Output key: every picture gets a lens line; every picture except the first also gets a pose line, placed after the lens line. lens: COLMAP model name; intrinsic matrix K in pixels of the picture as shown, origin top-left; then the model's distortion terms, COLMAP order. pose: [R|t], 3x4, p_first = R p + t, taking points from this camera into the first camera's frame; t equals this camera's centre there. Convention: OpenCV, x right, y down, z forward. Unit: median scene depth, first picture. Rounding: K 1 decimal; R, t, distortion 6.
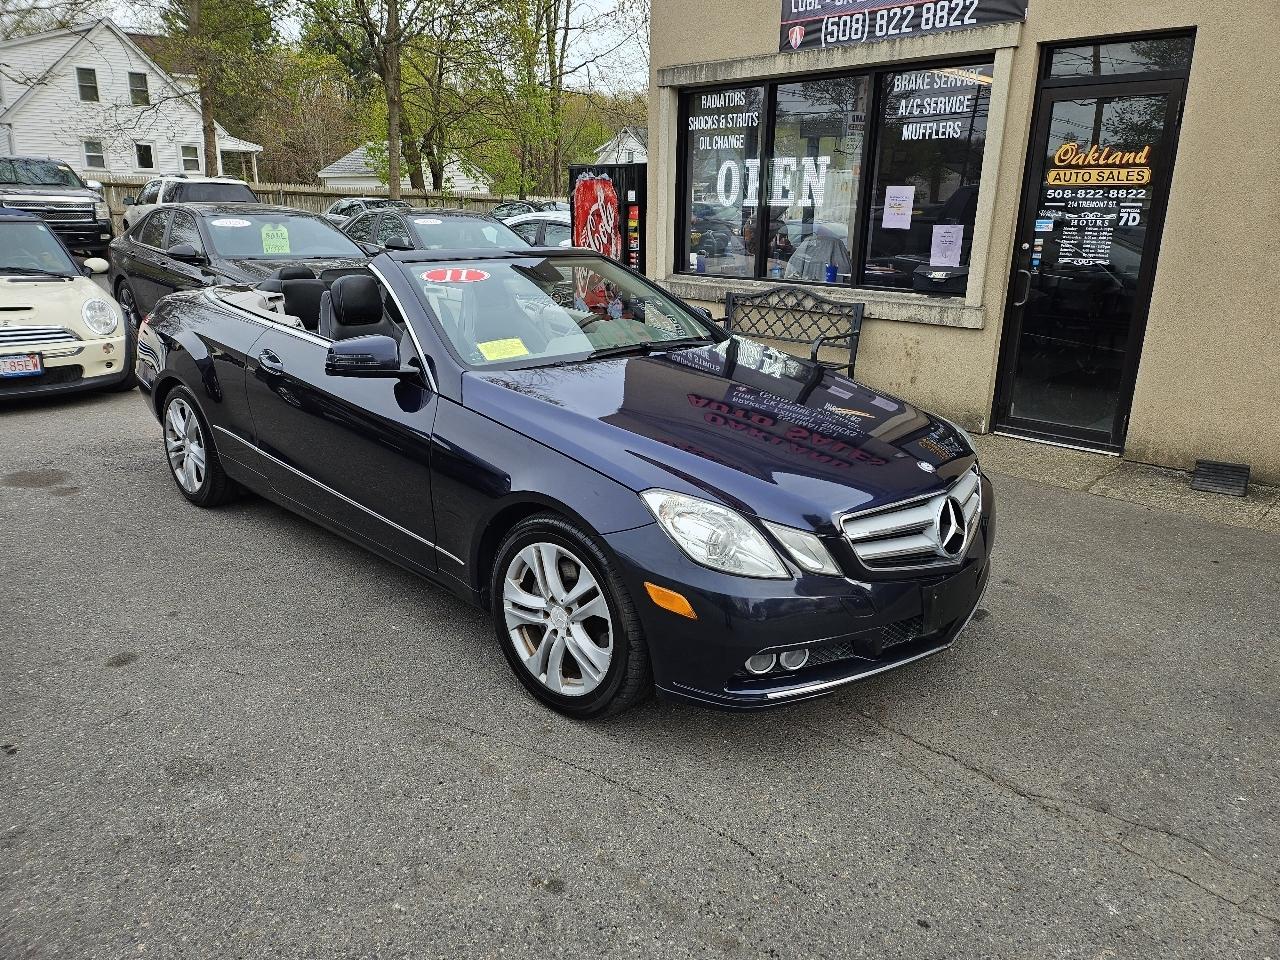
lens RADIAL K [[895.9, 0, 647.1], [0, 895.9, 473.7], [0, 0, 1]] dist [0.067389, -0.071427]
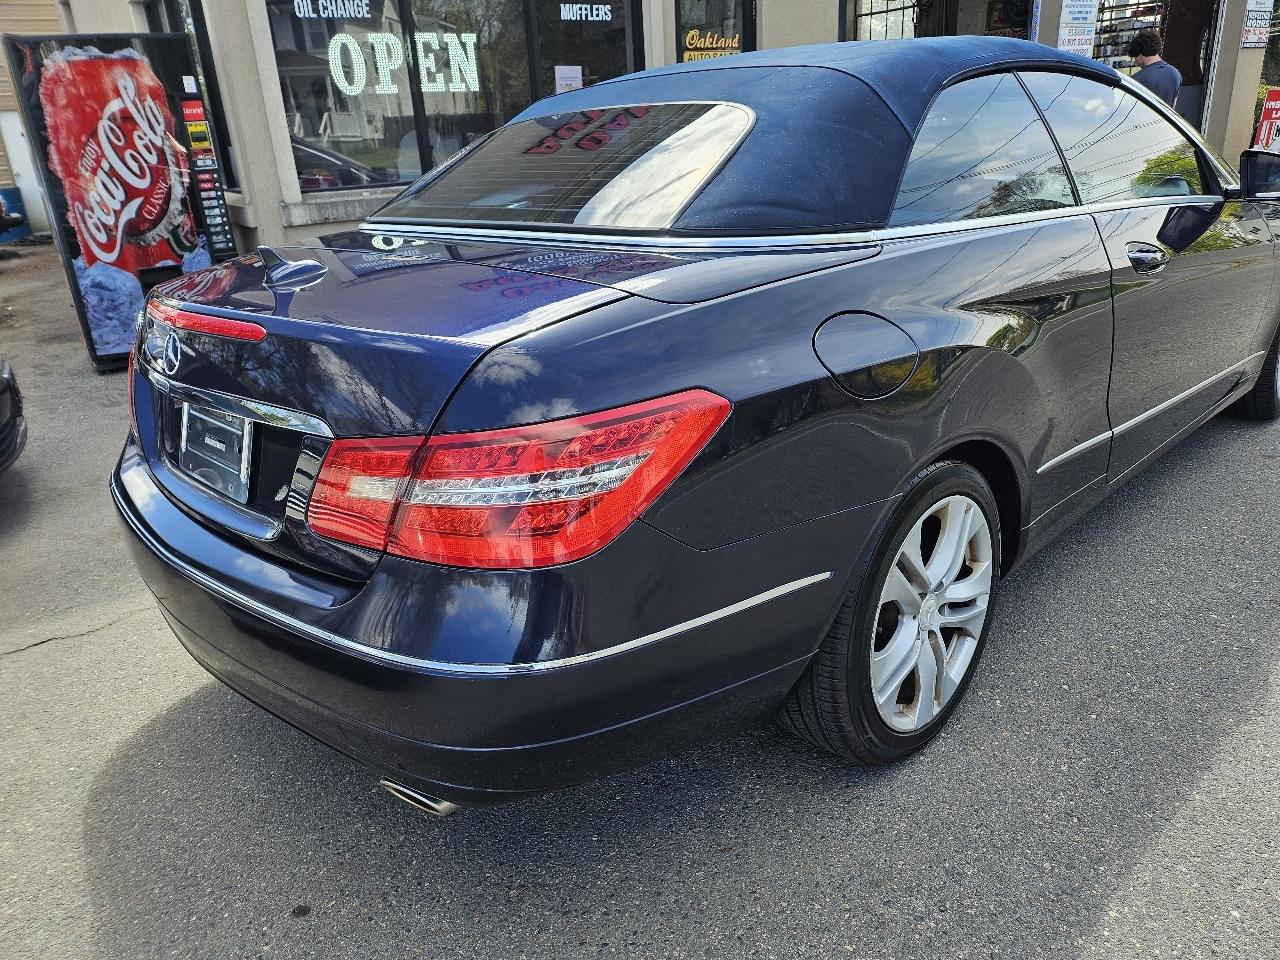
lens RADIAL K [[895.9, 0, 645.1], [0, 895.9, 481.8], [0, 0, 1]] dist [0.067389, -0.071427]
pose [[0.209353, -0.393878, 0.895003, -0.806693], [0.326265, 0.890972, 0.315786, -0.187174], [-0.921804, 0.225897, 0.315036, 0.679864]]
